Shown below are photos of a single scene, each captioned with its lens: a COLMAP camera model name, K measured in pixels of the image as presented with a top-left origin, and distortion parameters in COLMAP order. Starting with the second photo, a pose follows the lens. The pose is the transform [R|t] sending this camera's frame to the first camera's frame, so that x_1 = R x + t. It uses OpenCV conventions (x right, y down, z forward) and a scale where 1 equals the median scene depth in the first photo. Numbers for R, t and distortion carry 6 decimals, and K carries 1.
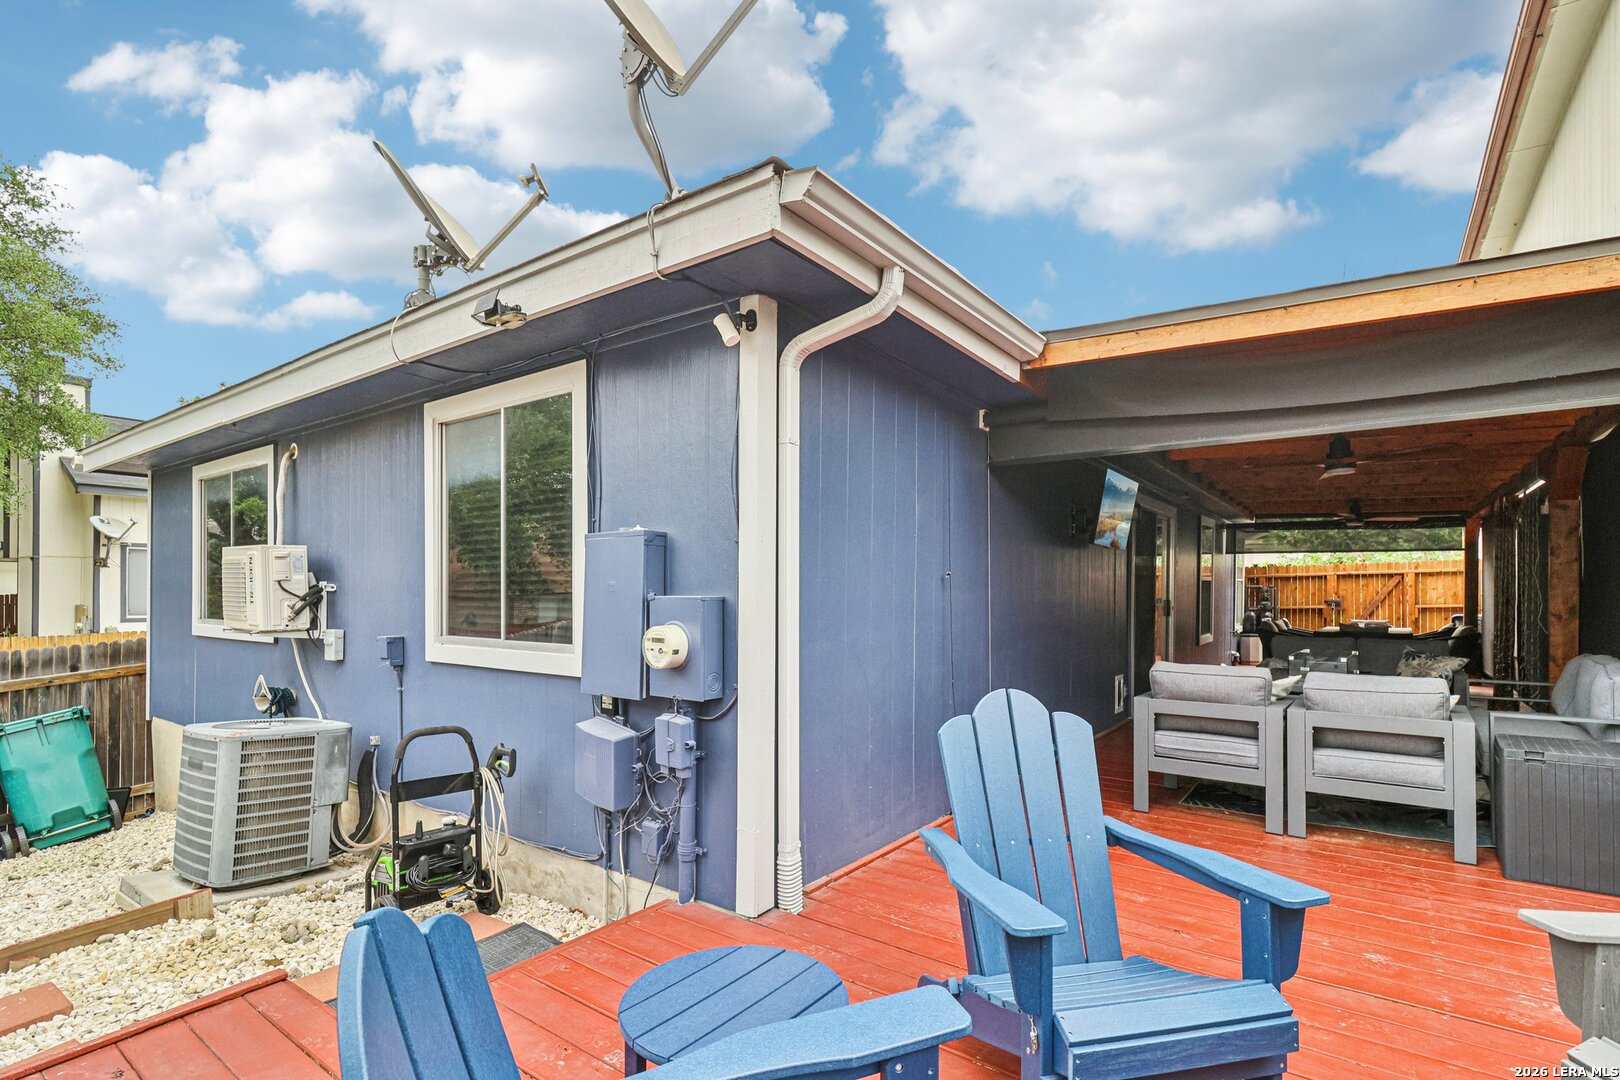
lens RADIAL K [[744.6, 0, 839.0], [0, 744.6, 590.6], [0, 0, 1]] dist [0.000542, 0.000020]
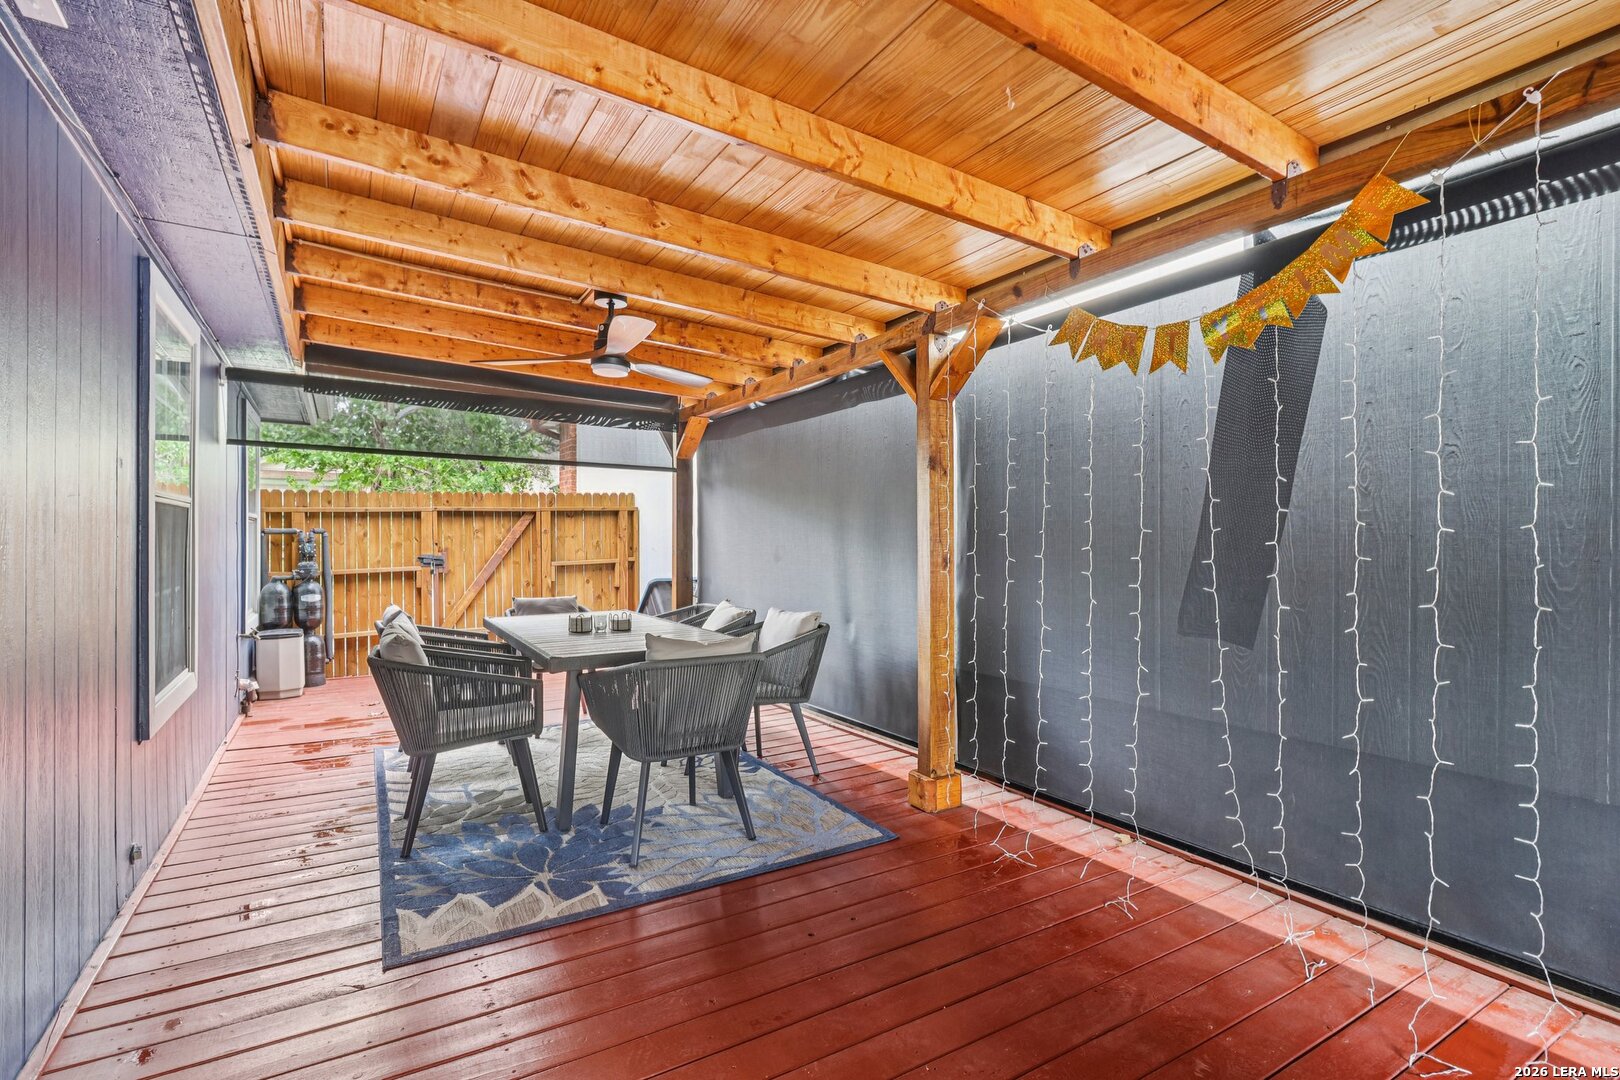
lens RADIAL K [[744.6, 0, 808.4], [0, 744.6, 543.4], [0, 0, 1]] dist [0.000542, 0.000020]
pose [[0.377639, -0.002593, 0.925949, 0.250533], [0.000703, 0.999997, 0.002514, 0.002508], [-0.925953, -0.000298, 0.377640, 0.524156]]
